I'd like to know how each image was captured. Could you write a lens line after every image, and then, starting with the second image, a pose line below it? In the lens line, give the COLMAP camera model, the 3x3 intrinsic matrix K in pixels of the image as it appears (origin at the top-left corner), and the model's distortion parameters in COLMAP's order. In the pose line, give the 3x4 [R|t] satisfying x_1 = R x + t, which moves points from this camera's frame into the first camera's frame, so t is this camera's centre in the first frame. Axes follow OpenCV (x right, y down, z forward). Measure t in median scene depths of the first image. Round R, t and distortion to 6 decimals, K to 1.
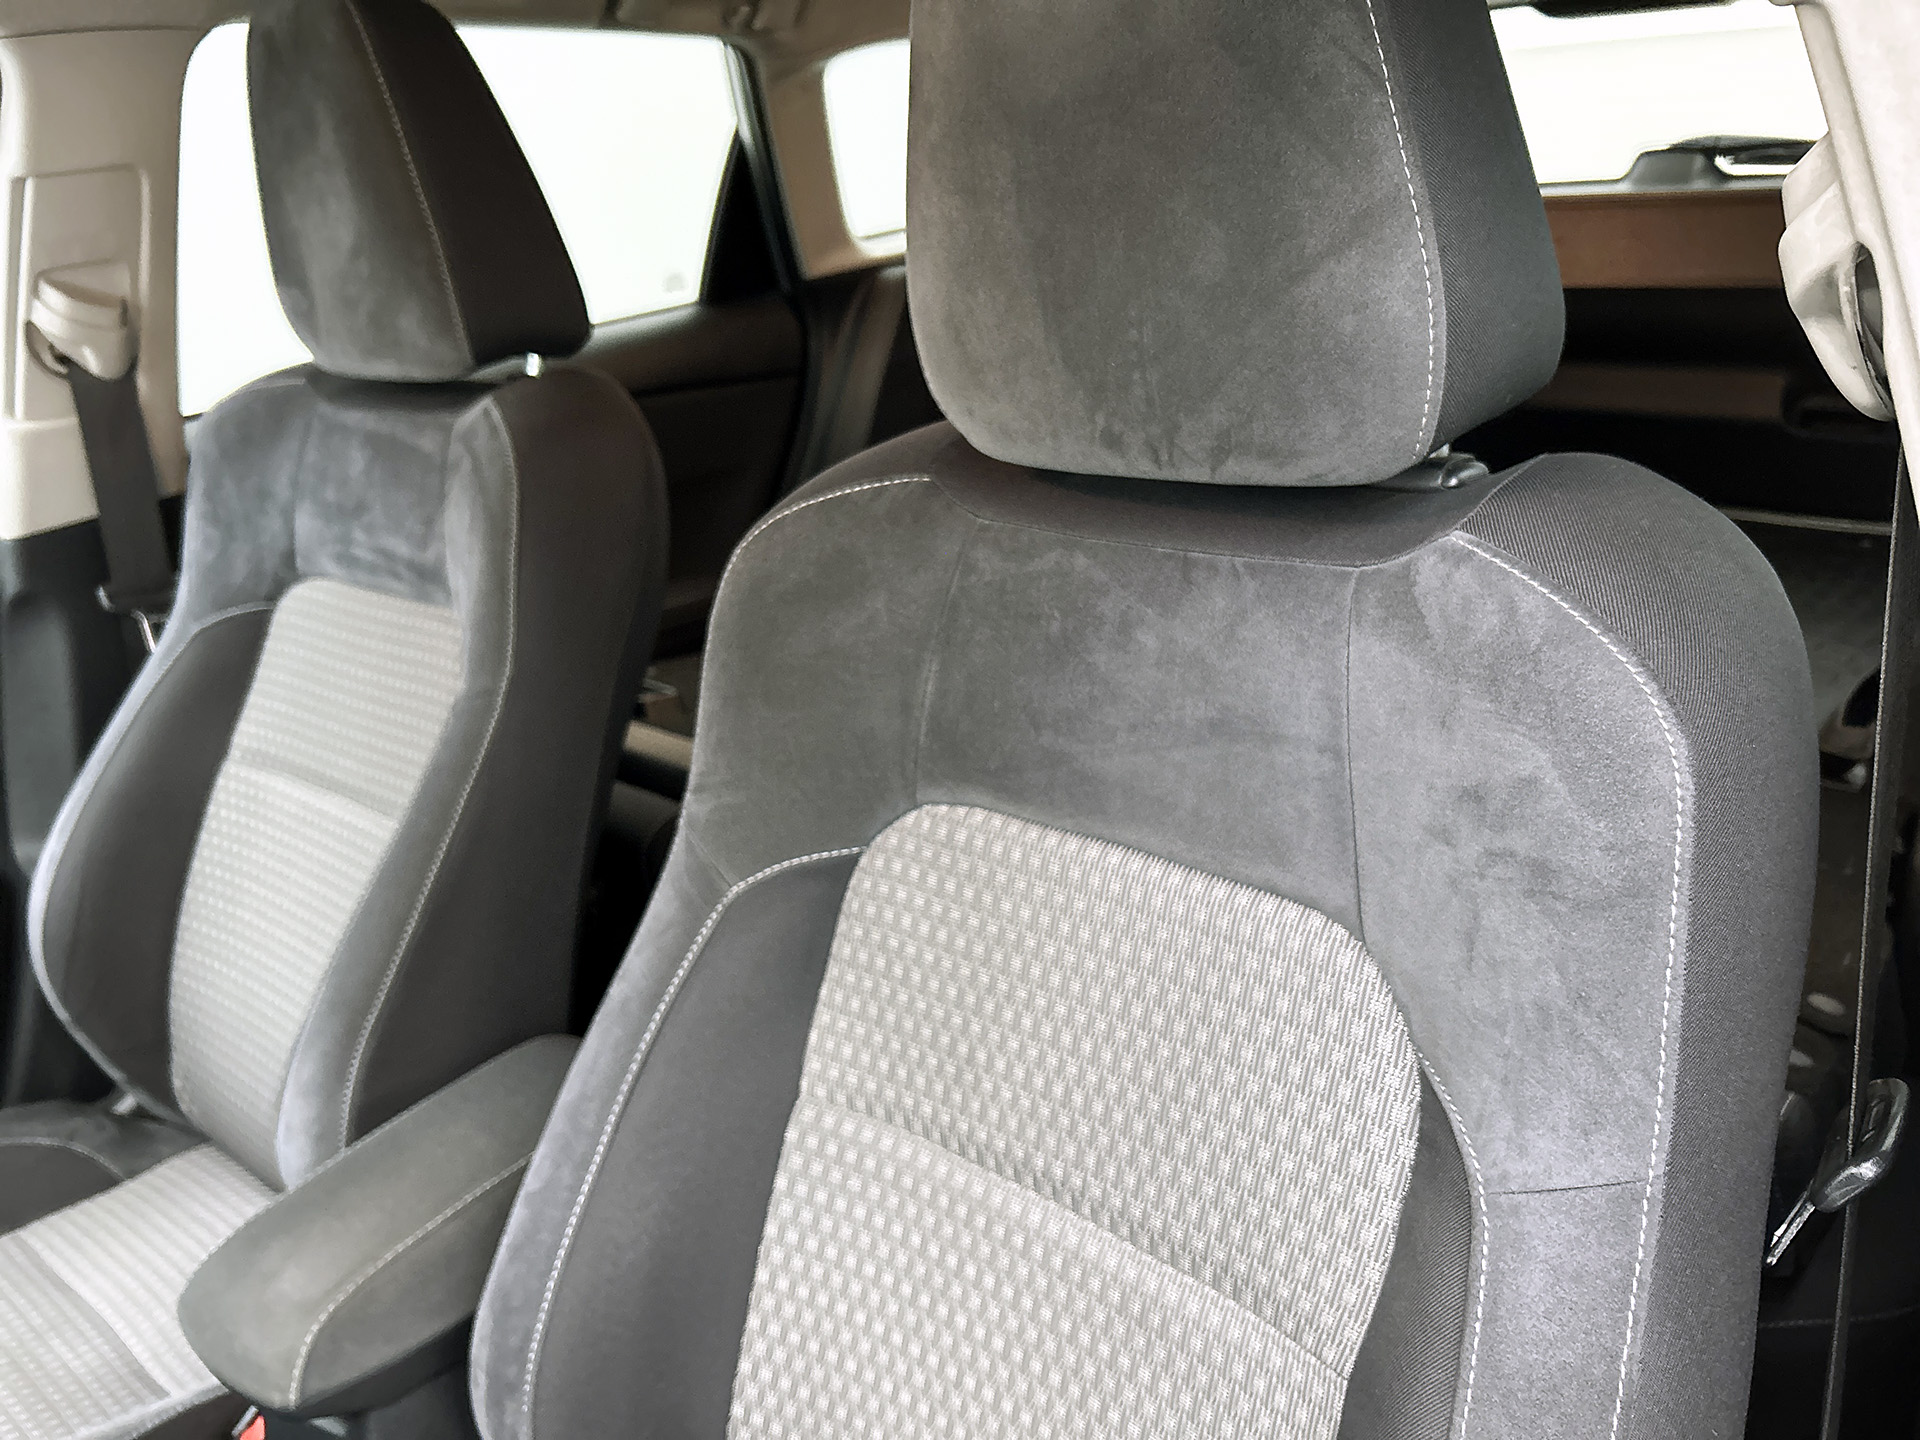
lens RADIAL K [[1472.1, 0, 927.5], [0, 1472.1, 723.6], [0, 0, 1]] dist [0.043303, -0.050003]
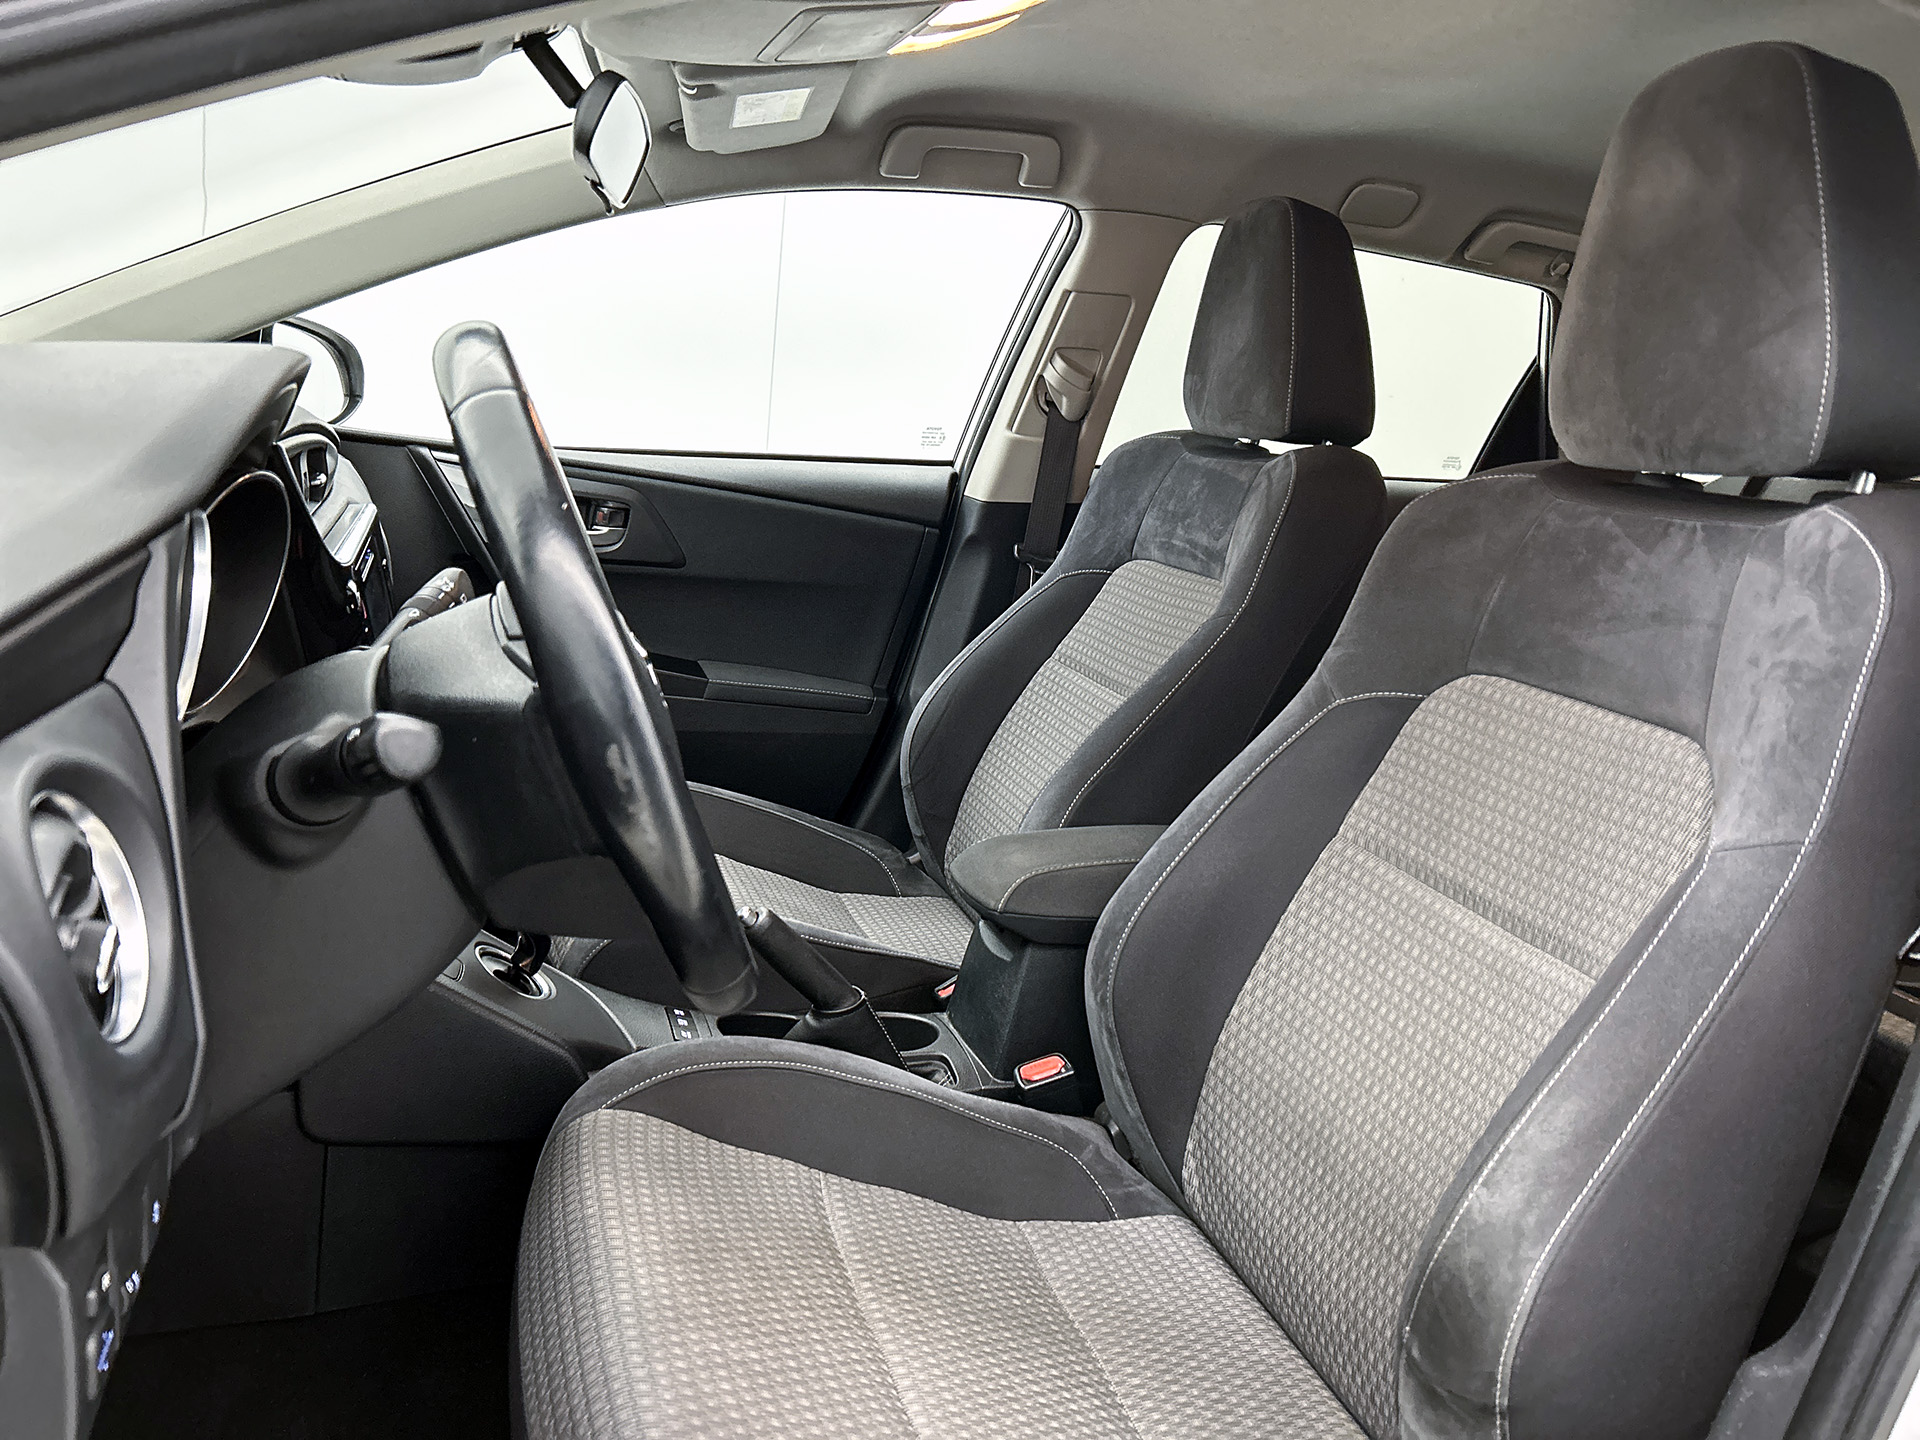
lens RADIAL K [[1472.1, 0, 927.5], [0, 1472.1, 723.6], [0, 0, 1]] dist [0.043303, -0.050003]
pose [[0.838618, 0.266839, -0.474885, 0.287431], [-0.351380, 0.931164, -0.097292, 0.483681], [0.416235, 0.248456, 0.874653, -0.650379]]
